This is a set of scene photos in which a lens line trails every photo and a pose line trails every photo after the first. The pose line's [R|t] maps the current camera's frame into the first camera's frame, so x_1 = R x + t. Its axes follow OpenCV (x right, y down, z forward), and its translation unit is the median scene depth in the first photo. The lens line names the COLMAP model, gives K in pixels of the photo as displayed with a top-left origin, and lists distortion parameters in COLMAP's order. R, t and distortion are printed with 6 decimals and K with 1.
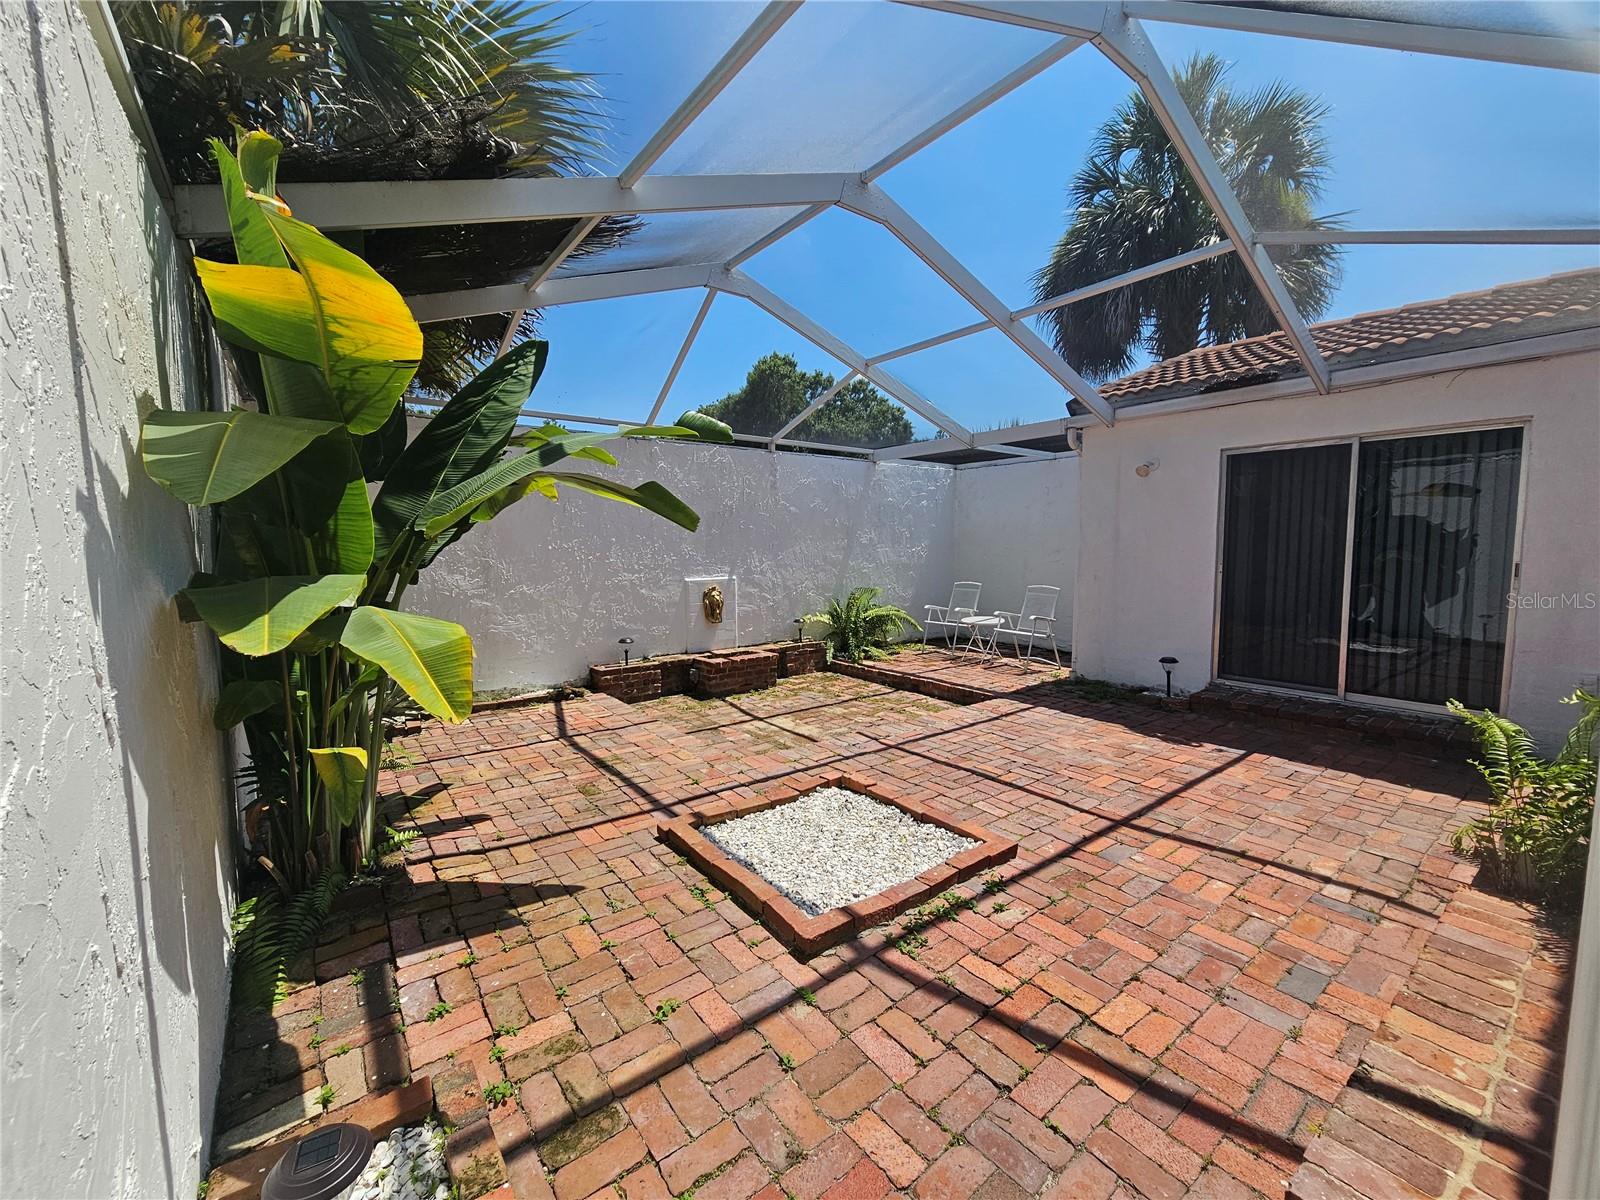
lens RADIAL K [[656.3, 0, 800.0], [0, 656.3, 600.0], [0, 0, 1]] dist [0.000327, 0.000338]
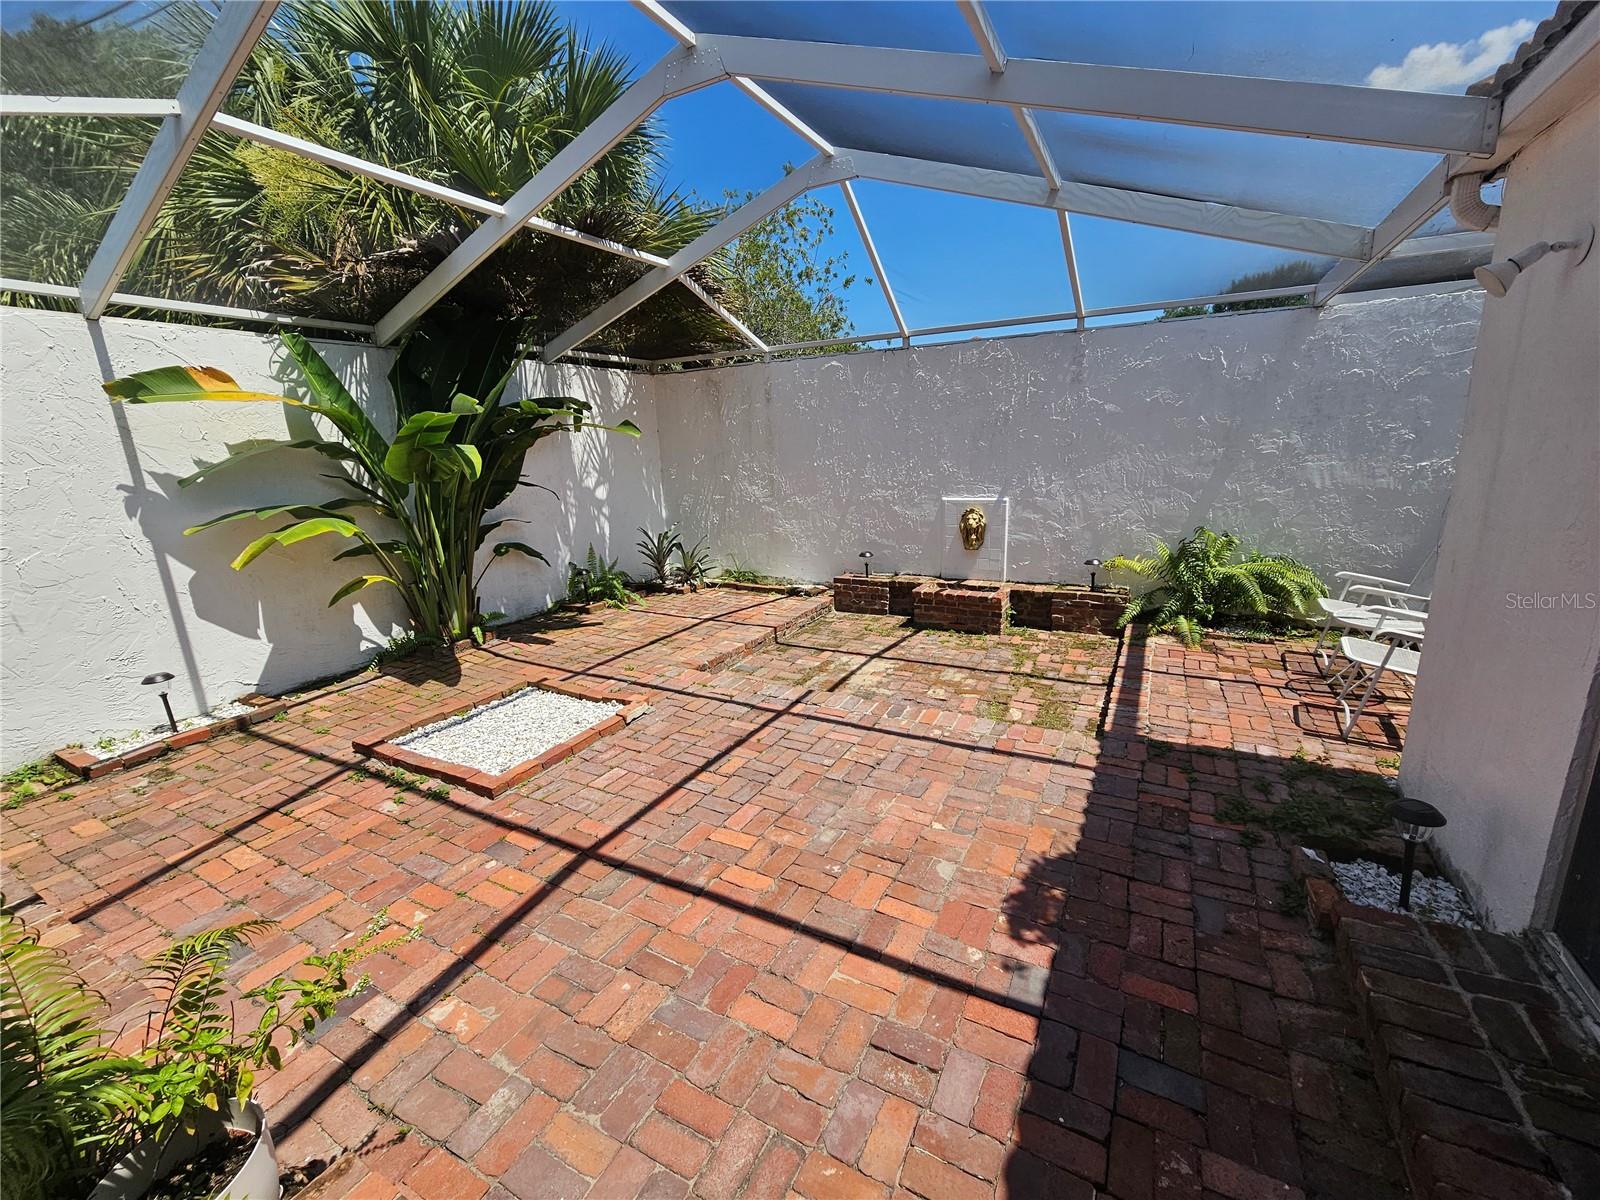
lens RADIAL K [[656.3, 0, 800.0], [0, 656.3, 600.0], [0, 0, 1]] dist [0.000327, 0.000338]
pose [[0.405359, 0.205381, -0.890787, 0.917946], [-0.045343, 0.977753, 0.204798, -0.110127], [0.913032, -0.042625, 0.405654, 0.669242]]
